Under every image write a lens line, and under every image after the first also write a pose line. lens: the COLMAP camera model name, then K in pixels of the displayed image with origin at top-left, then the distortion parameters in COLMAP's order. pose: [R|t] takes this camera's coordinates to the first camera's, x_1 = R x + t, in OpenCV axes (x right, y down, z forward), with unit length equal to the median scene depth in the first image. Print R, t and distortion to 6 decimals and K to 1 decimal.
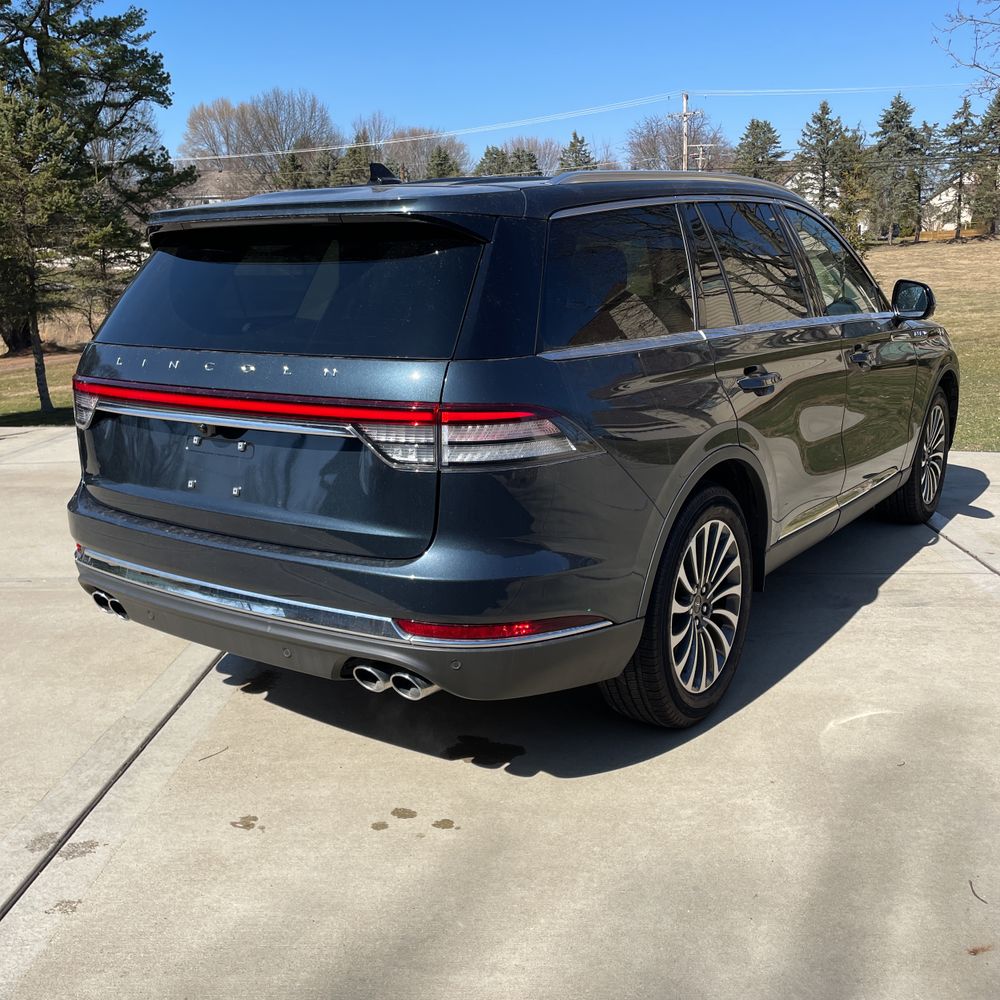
lens RADIAL K [[1006.1, 0, 501.6], [0, 1006.1, 502.7], [0, 0, 1]] dist [0.014774, 0.000000]
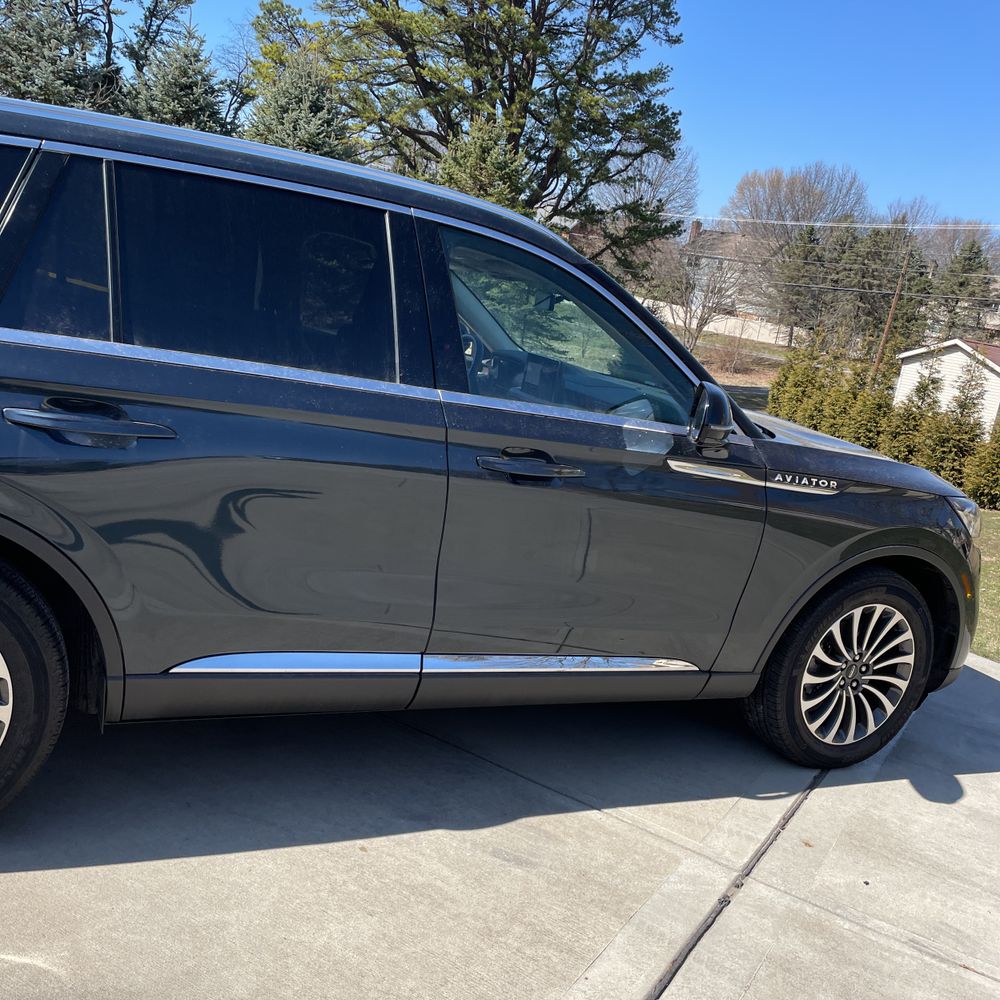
lens RADIAL K [[1006.1, 0, 511.2], [0, 1006.1, 525.6], [0, 0, 1]] dist [0.014774, 0.000000]
pose [[0.867212, 0.263553, -0.422472, 0.061228], [-0.281254, 0.959400, 0.021176, -0.011352], [0.410901, 0.100458, 0.906128, 0.038991]]
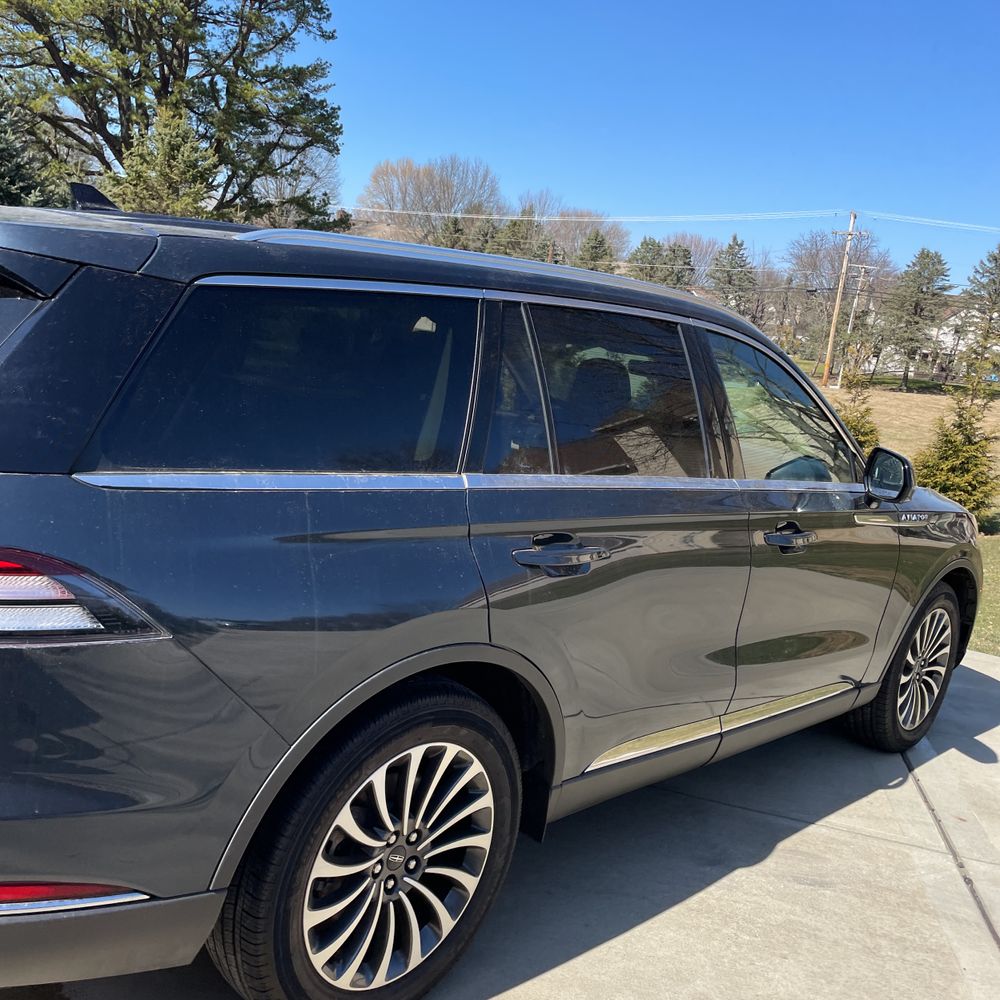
lens RADIAL K [[1006.1, 0, 487.5], [0, 1006.1, 509.3], [0, 0, 1]] dist [0.014774, 0.000000]
pose [[0.975422, 0.177007, -0.131231, 0.022234], [-0.185398, 0.981142, -0.054656, -0.007976], [0.119081, 0.077643, 0.989844, 0.021800]]
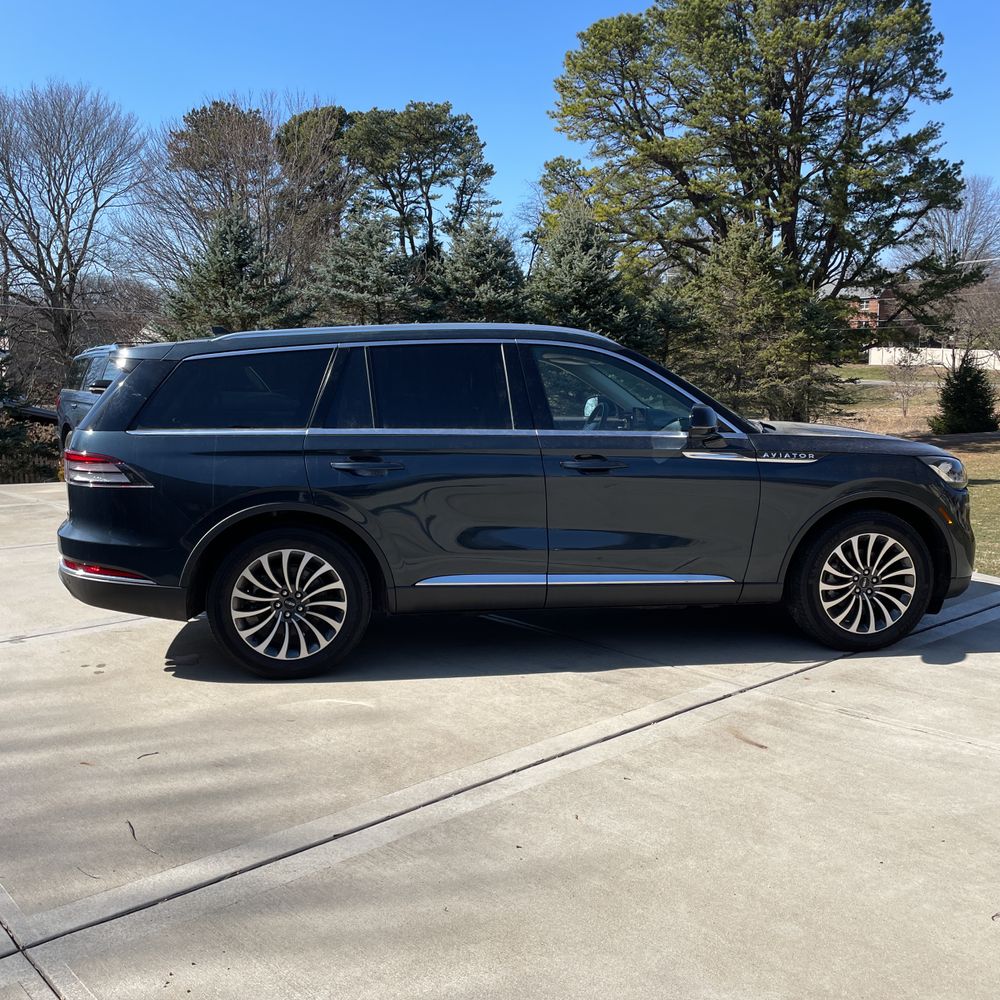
lens RADIAL K [[1006.1, 0, 488.2], [0, 1006.1, 507.1], [0, 0, 1]] dist [0.014774, 0.000000]
pose [[0.683121, 0.105606, -0.722629, 0.109886], [-0.169224, 0.985448, -0.015958, -0.005245], [0.710429, 0.133188, 0.691052, 0.009140]]
